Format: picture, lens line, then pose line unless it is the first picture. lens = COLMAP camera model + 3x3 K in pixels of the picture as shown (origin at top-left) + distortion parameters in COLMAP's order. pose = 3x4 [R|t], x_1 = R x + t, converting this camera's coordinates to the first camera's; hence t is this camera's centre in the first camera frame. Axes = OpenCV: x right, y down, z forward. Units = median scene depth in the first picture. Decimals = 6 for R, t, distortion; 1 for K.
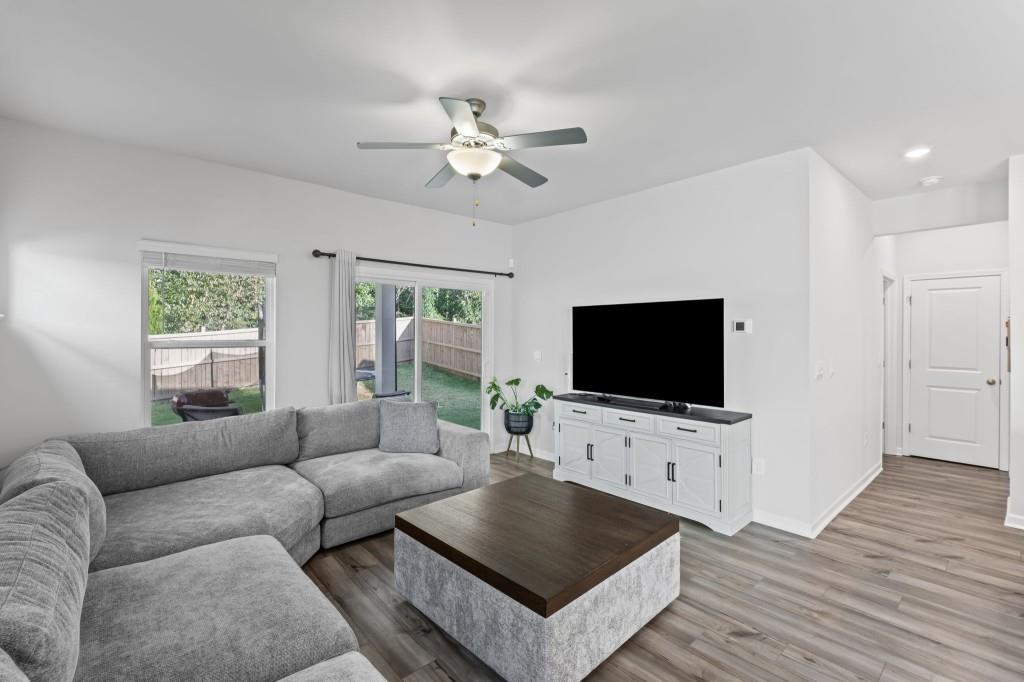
lens RADIAL K [[450.9, 0, 512.3], [0, 450.9, 336.9], [0, 0, 1]] dist [0.002361, -0.000146]
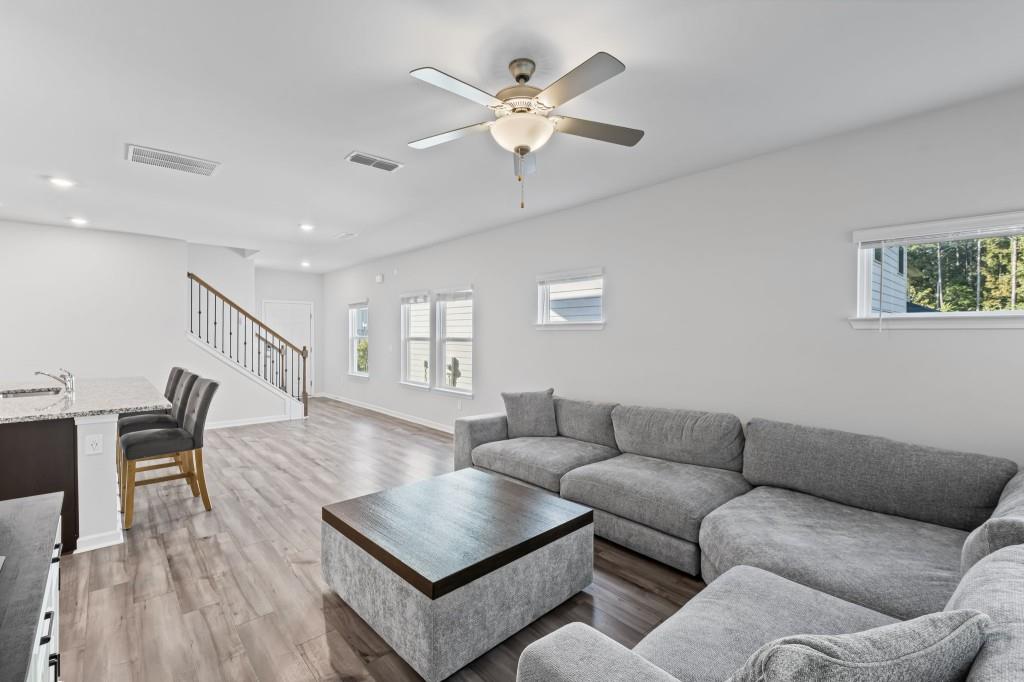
lens RADIAL K [[445.1, 0, 512.2], [0, 445.1, 335.0], [0, 0, 1]] dist [0.001324, 0.000013]
pose [[-0.999896, -0.009355, -0.010971, -0.039773], [-0.009405, 0.999946, 0.004524, -0.003919], [0.010928, 0.004627, -0.999930, 1.477613]]
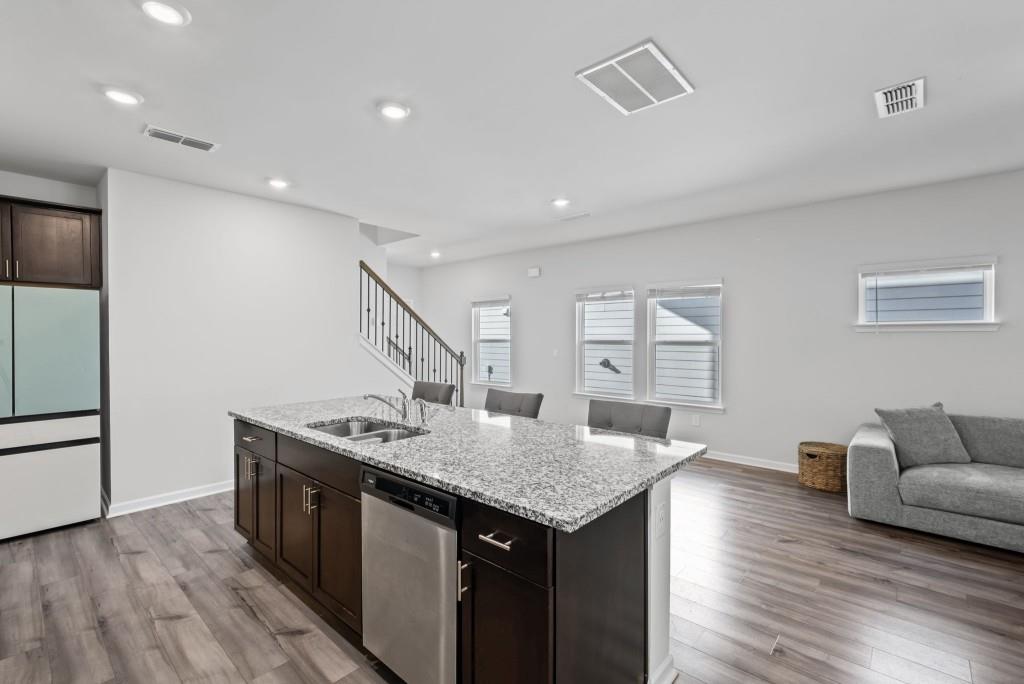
lens RADIAL K [[450.9, 0, 512.3], [0, 450.9, 337.9], [0, 0, 1]] dist [0.002361, -0.000146]
pose [[-0.993231, -0.002264, -0.116138, 1.019894], [-0.003440, 0.999945, 0.009921, -0.006671], [0.116109, 0.010254, -0.993184, 1.115415]]
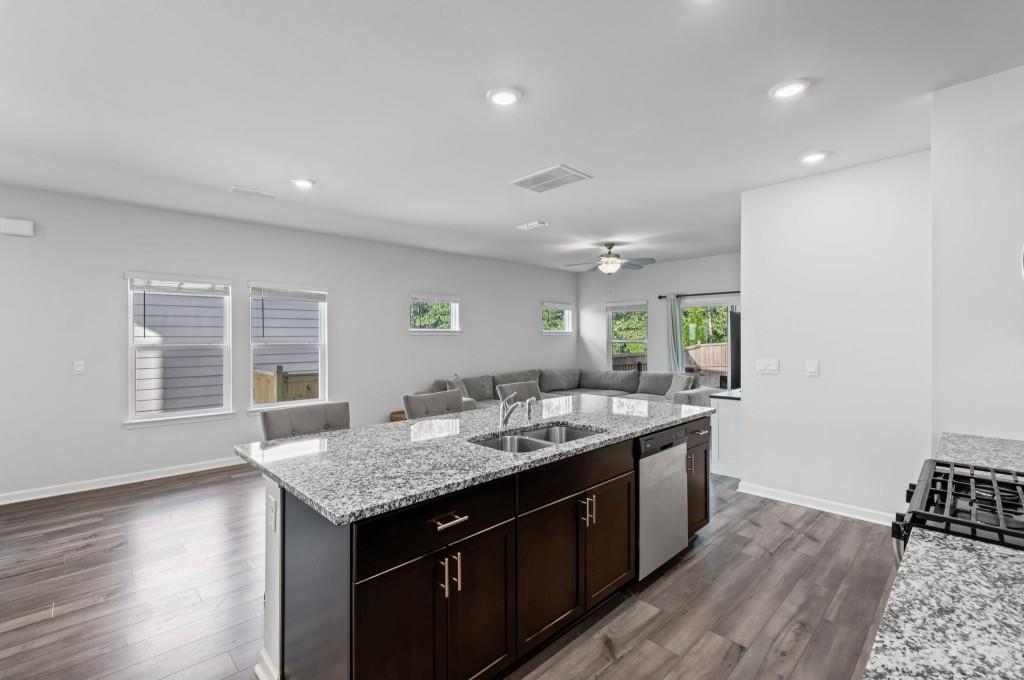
lens RADIAL K [[446.6, 0, 487.7], [0, 446.6, 338.6], [0, 0, 1]] dist [0.001561, 0.000126]
pose [[0.010076, 0.001300, -0.999948, 1.885417], [-0.001790, 0.999998, 0.001282, -0.000506], [0.999948, 0.001777, 0.010078, 0.248583]]
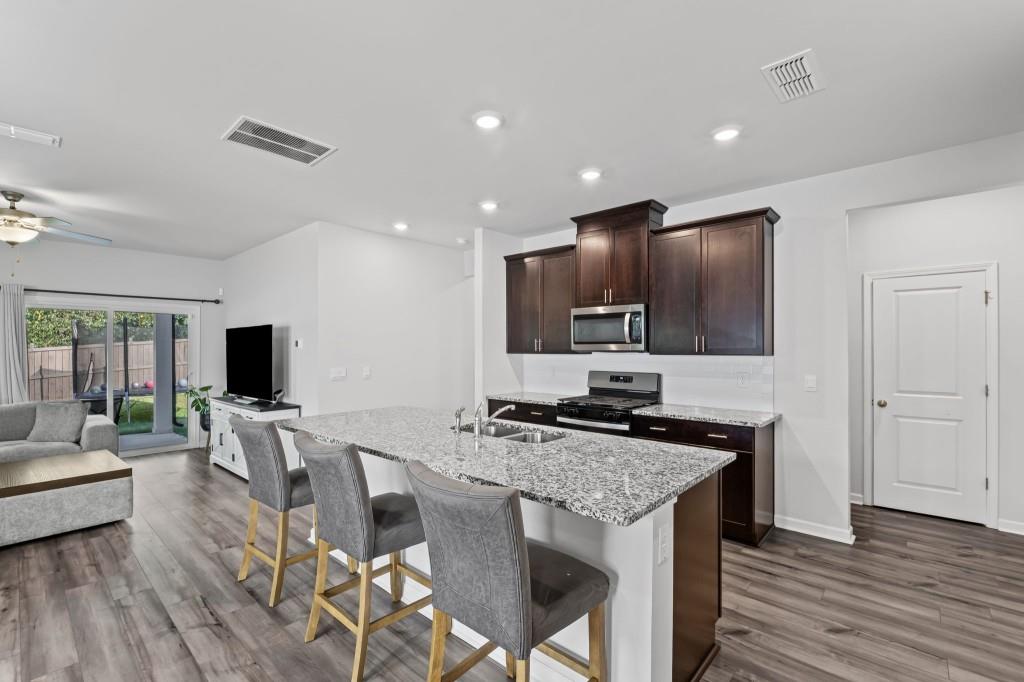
lens RADIAL K [[448.1, 0, 515.6], [0, 448.1, 352.1], [0, 0, 1]] dist [-0.000629, -0.000522]
pose [[0.993436, -0.005380, 0.114259, 1.095005], [0.005178, 0.999984, 0.002070, 0.003188], [-0.114269, -0.001465, 0.993449, -0.499055]]
